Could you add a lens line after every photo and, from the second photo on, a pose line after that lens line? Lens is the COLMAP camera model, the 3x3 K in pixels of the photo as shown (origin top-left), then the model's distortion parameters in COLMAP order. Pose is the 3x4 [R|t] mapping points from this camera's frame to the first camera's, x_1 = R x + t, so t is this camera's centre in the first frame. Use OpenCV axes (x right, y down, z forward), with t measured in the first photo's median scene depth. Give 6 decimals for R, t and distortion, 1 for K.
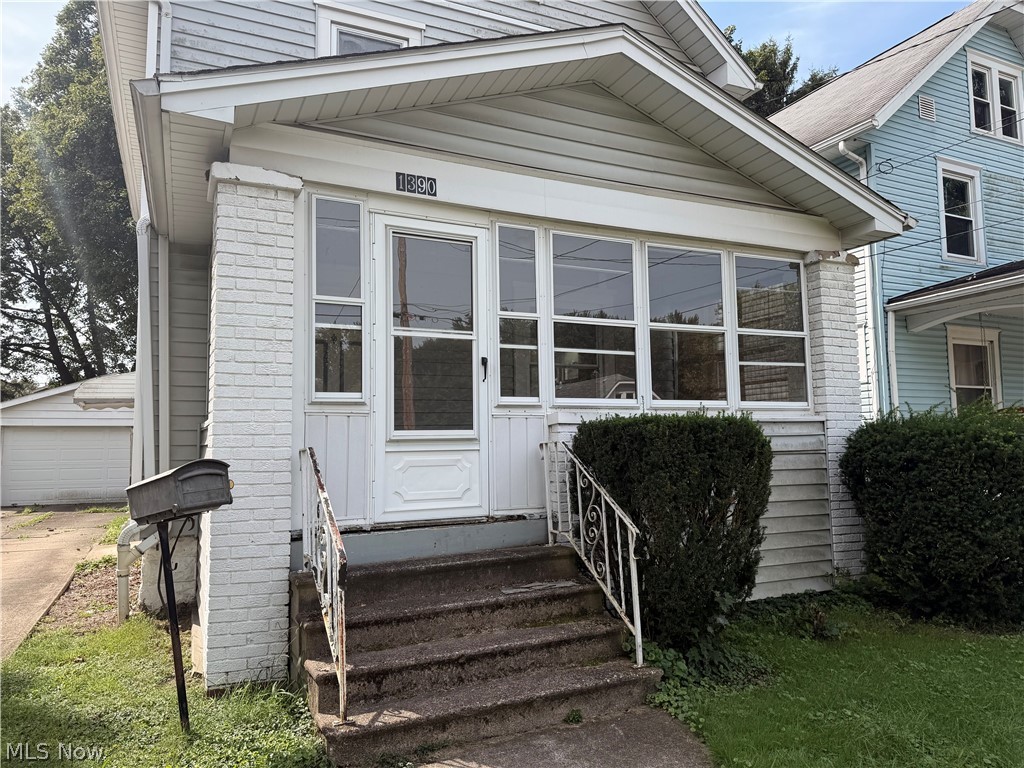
lens RADIAL K [[689.0, 0, 512.0], [0, 689.0, 384.0], [0, 0, 1]] dist [0.127748, -0.180364]
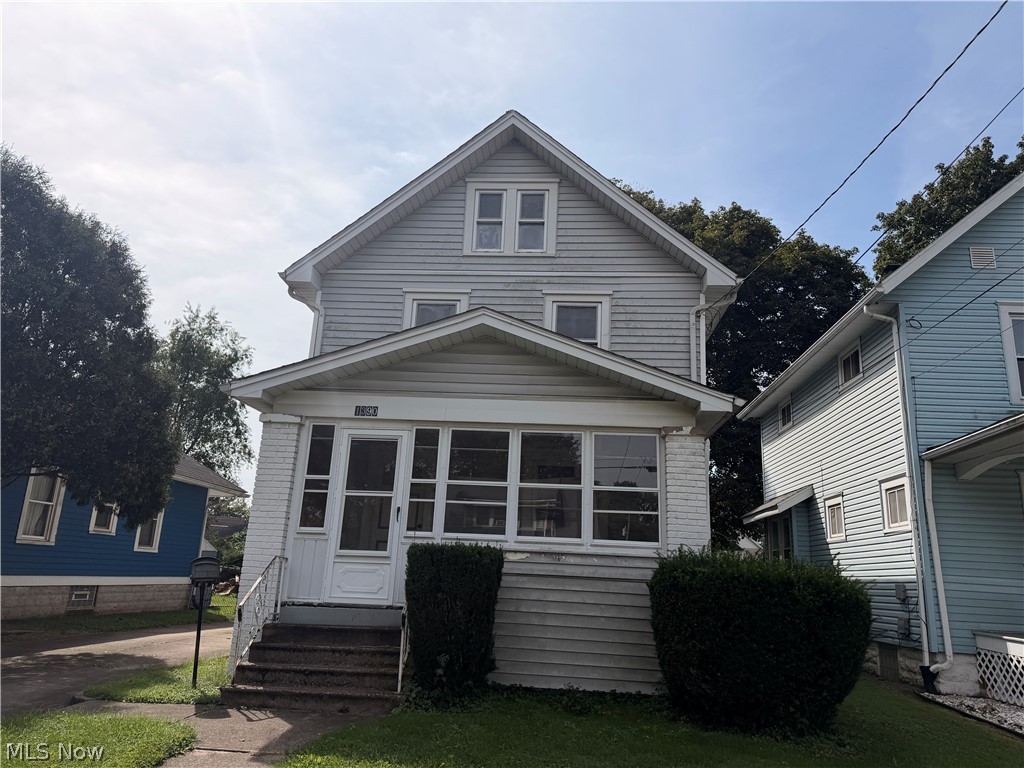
lens RADIAL K [[692.8, 0, 517.0], [0, 692.8, 387.5], [0, 0, 1]] dist [0.111501, -0.187437]
pose [[0.876571, -0.073801, -0.475581, 1.056413], [-0.016863, 0.982856, -0.183601, -0.018585], [0.480978, 0.168959, 0.860298, -0.380212]]
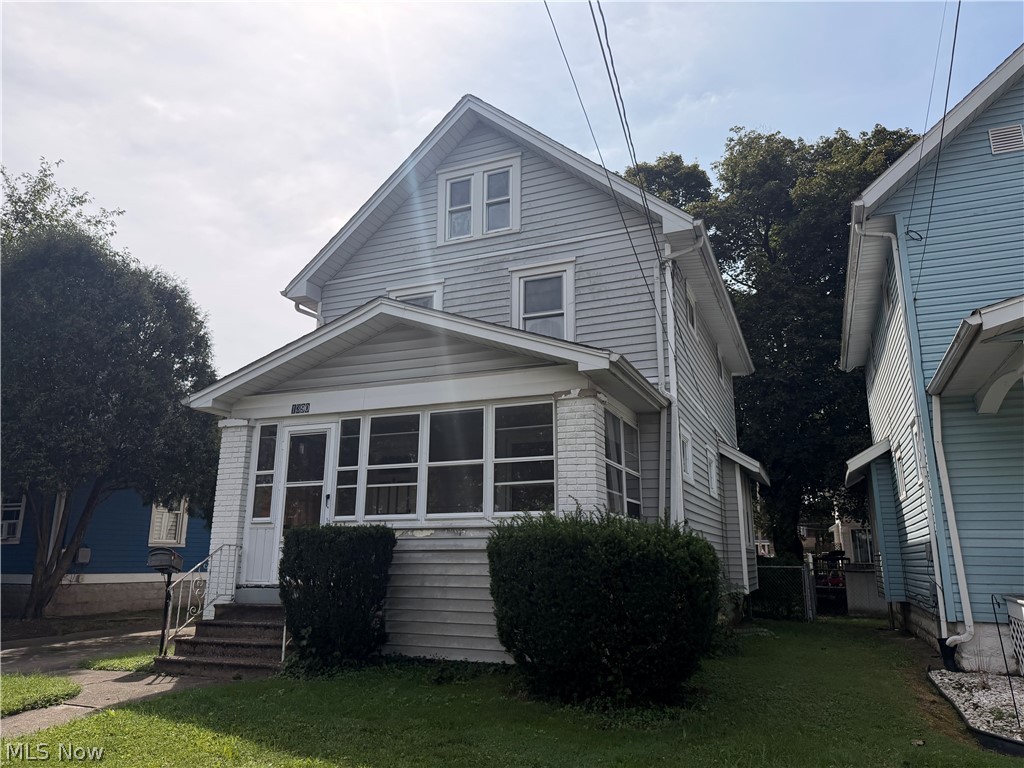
lens RADIAL K [[692.8, 0, 517.0], [0, 692.8, 387.5], [0, 0, 1]] dist [0.111501, -0.187437]
pose [[0.682750, -0.157044, -0.713576, 1.666811], [0.047354, 0.984086, -0.171269, 0.023195], [0.729116, 0.083143, 0.679321, 0.093020]]
